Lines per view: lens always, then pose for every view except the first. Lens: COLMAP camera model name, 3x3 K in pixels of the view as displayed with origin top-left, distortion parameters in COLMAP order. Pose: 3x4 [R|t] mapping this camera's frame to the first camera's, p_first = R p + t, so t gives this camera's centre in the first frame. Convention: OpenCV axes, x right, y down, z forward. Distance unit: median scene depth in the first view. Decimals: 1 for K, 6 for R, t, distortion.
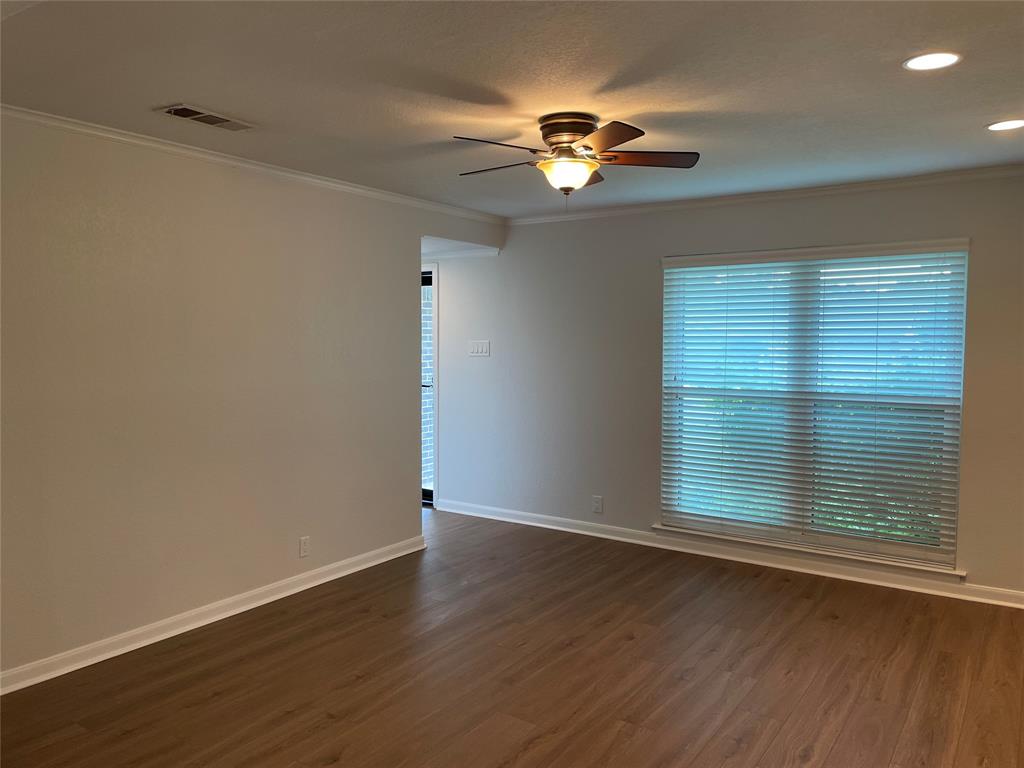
lens RADIAL K [[777.4, 0, 511.7], [0, 777.4, 379.6], [0, 0, 1]] dist [0.099183, -0.121360]
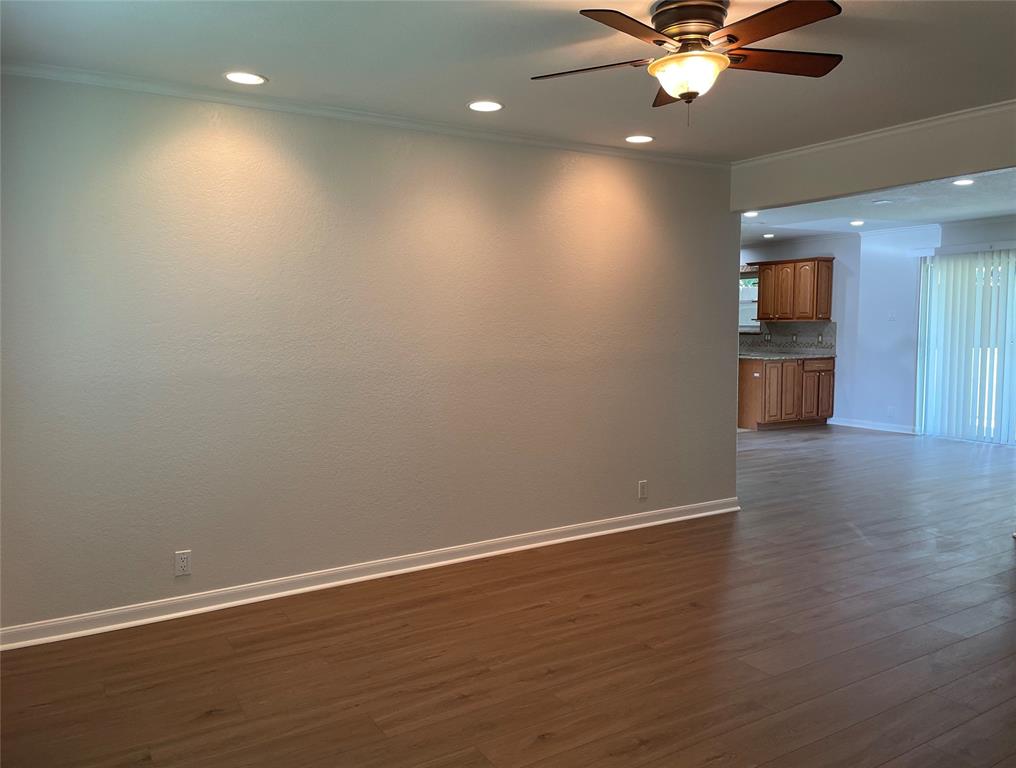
lens RADIAL K [[779.2, 0, 508.0], [0, 779.2, 384.0], [0, 0, 1]] dist [0.094714, -0.140324]
pose [[-0.910026, -0.035517, 0.413026, -0.099771], [0.023684, 0.990241, 0.137336, -0.070143], [-0.413873, 0.134762, -0.900305, 1.790565]]
